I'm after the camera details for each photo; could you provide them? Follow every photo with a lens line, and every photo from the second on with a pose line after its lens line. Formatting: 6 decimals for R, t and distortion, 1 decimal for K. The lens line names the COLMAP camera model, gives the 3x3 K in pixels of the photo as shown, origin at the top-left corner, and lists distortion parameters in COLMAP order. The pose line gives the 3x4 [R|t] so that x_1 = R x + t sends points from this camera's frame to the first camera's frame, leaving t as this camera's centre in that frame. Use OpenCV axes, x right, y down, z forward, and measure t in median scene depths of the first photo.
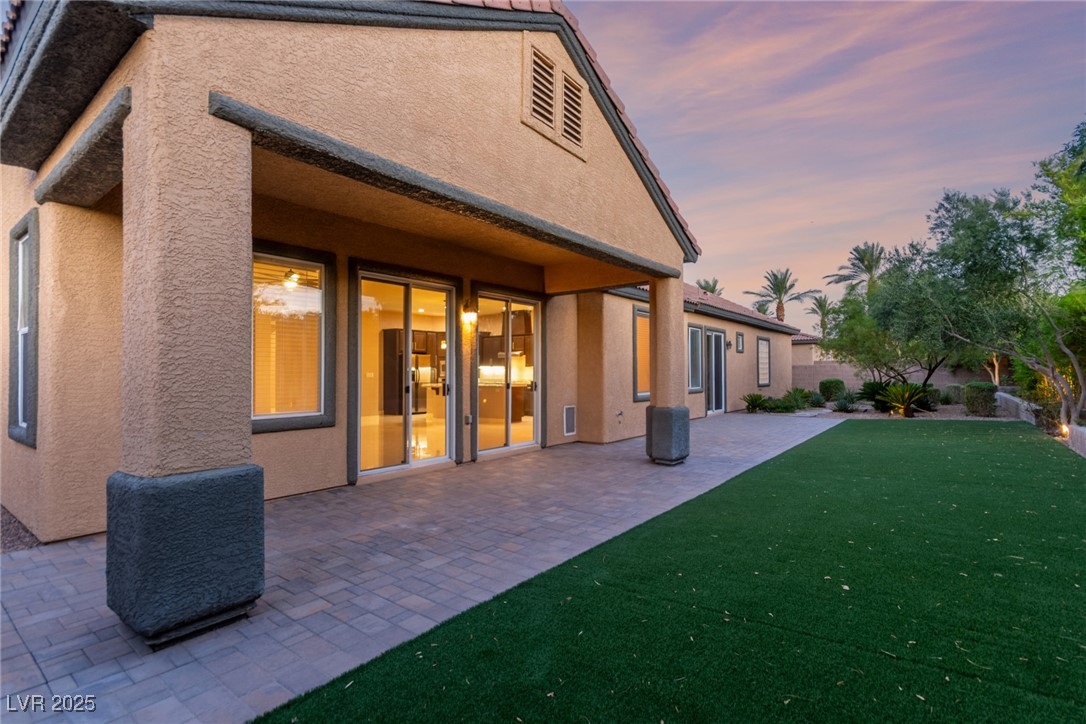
lens RADIAL K [[506.4, 0, 541.2], [0, 506.4, 363.6], [0, 0, 1]] dist [0.002045, 0.002447]
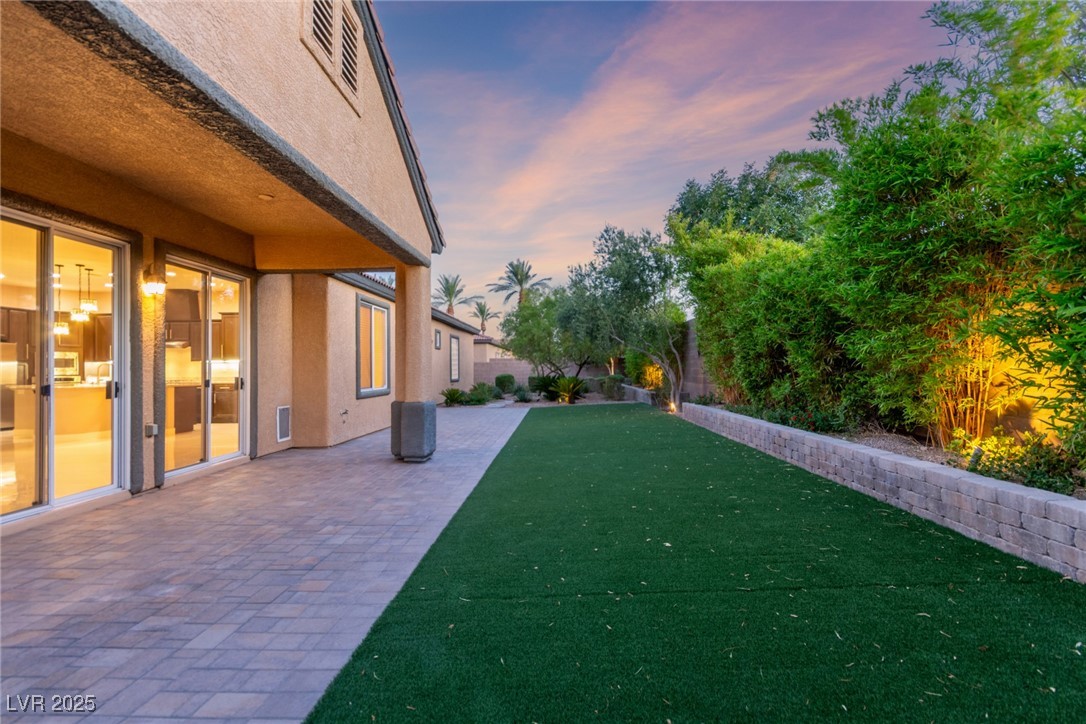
lens RADIAL K [[506.4, 0, 542.9], [0, 506.4, 363.7], [0, 0, 1]] dist [0.002045, 0.002447]
pose [[0.810136, 0.002502, 0.586237, -0.118569], [-0.005202, 0.999982, 0.002921, 0.010335], [-0.586219, -0.005415, 0.810134, 0.089813]]
